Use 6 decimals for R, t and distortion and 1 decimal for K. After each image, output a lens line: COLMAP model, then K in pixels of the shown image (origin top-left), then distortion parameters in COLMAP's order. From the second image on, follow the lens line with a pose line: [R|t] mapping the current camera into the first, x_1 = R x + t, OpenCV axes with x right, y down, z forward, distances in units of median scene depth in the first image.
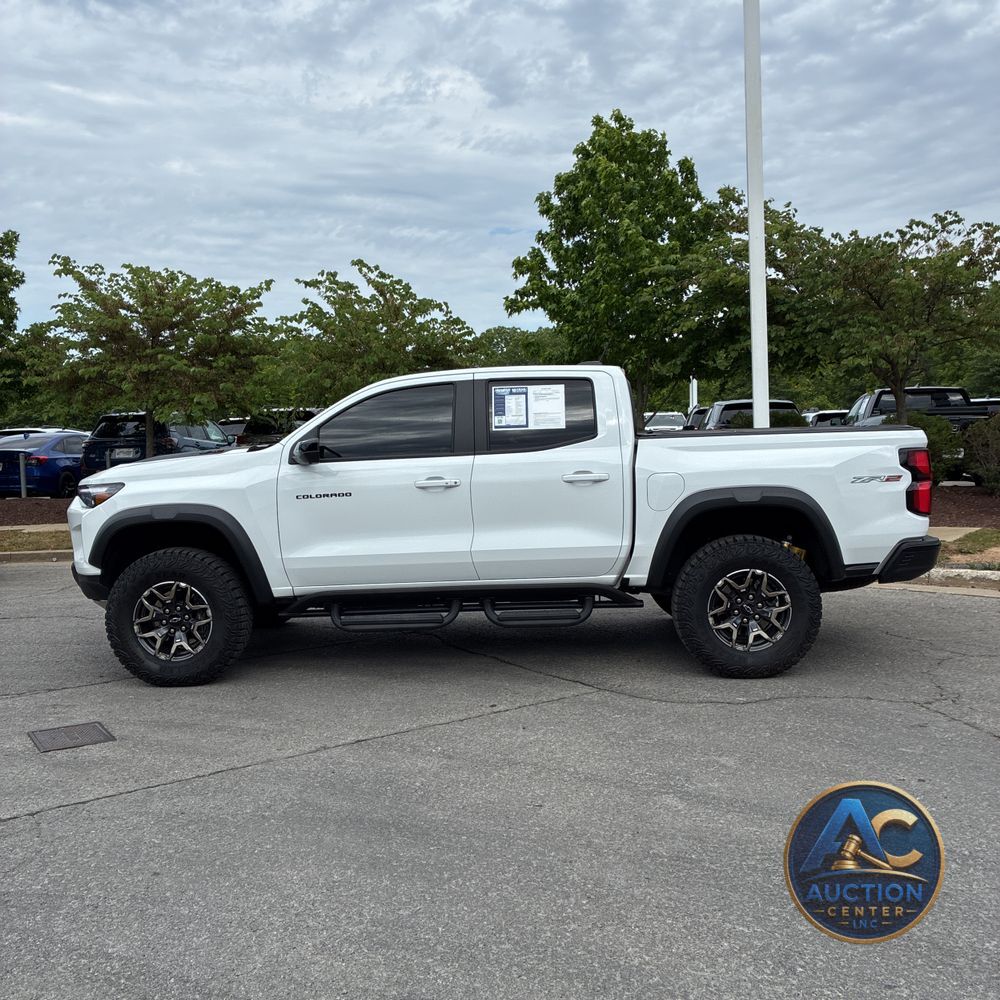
lens RADIAL K [[1013.1, 0, 504.4], [0, 1013.1, 486.4], [0, 0, 1]] dist [0.036513, 0.012749]
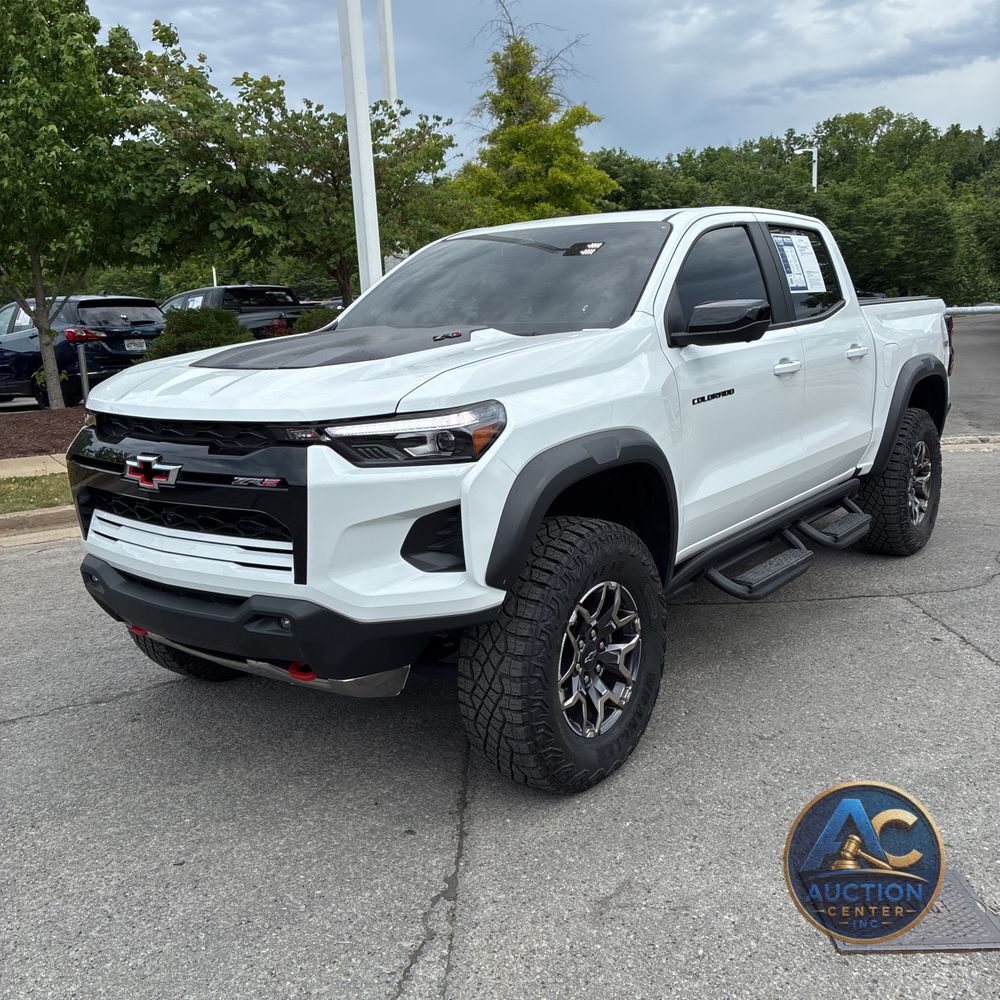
lens RADIAL K [[1013.1, 0, 504.4], [0, 1013.1, 486.4], [0, 0, 1]] dist [0.036513, 0.012749]
pose [[0.581042, -0.139520, 0.801825, -0.741481], [0.072057, 0.990147, 0.120073, -0.019601], [-0.810677, -0.011991, 0.585370, 0.724051]]
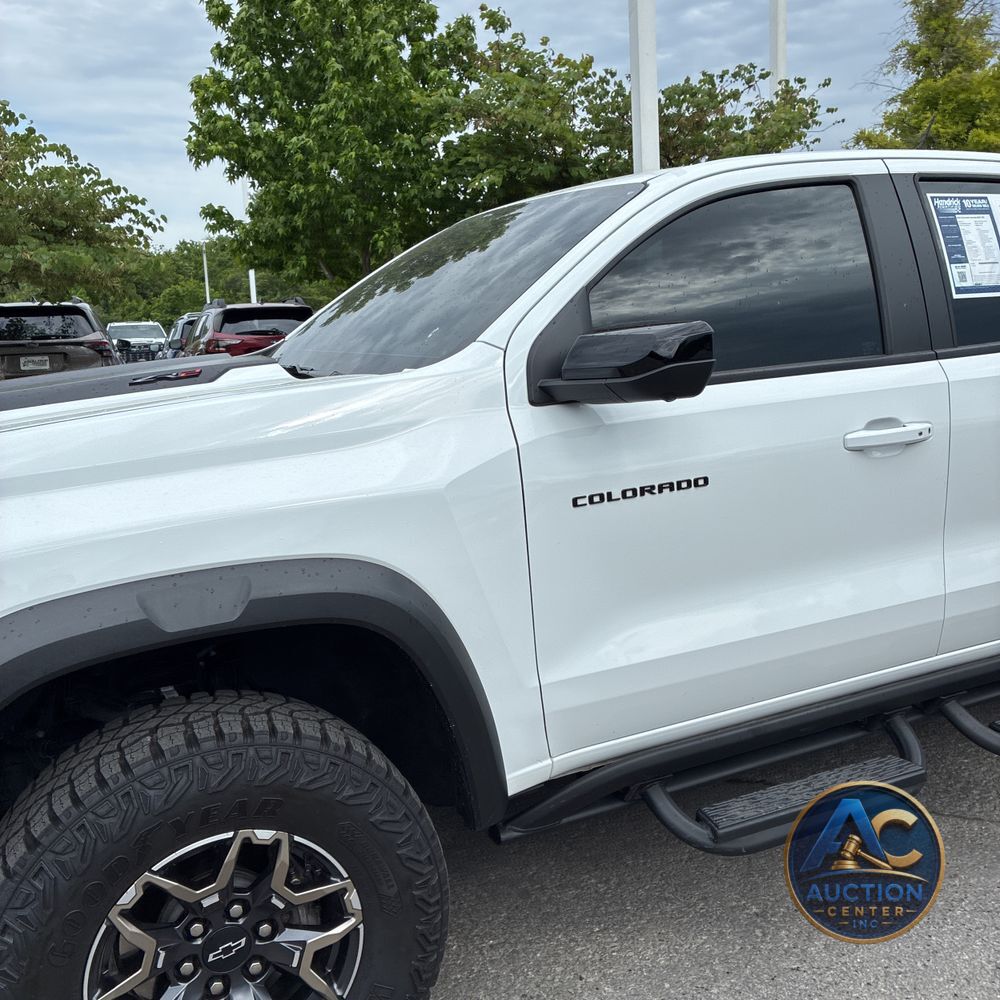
lens RADIAL K [[1016.1, 0, 500.0], [0, 1016.1, 500.0], [0, 0, 1]] dist [0.026335, -0.016290]
pose [[0.886747, -0.092499, 0.452905, -0.370372], [0.046864, 0.992716, 0.110990, -0.028093], [-0.459873, -0.077195, 0.884623, 0.700005]]
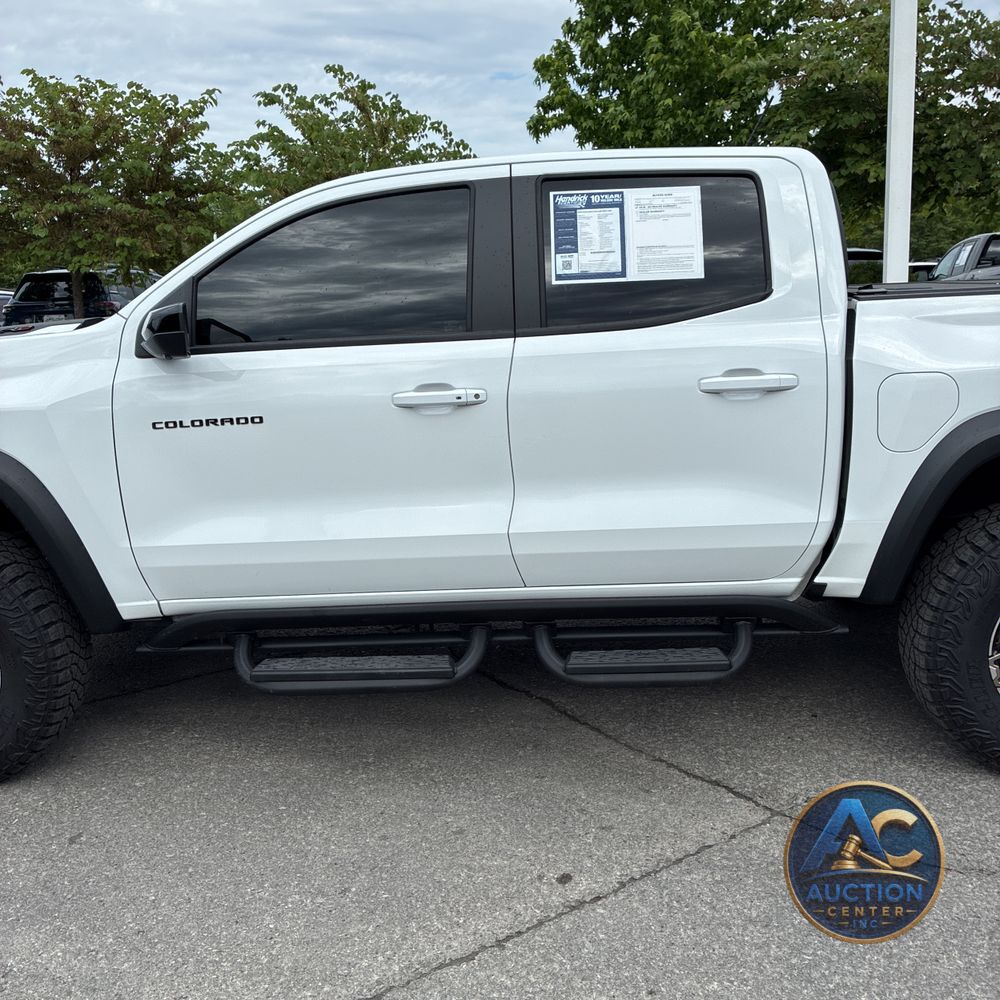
lens RADIAL K [[1016.1, 0, 500.0], [0, 1016.1, 500.0], [0, 0, 1]] dist [0.026335, -0.016290]
pose [[0.999961, -0.005250, -0.007144, -0.033061], [0.006240, 0.989193, 0.146486, -0.024445], [0.006297, -0.146525, 0.989187, 0.499181]]
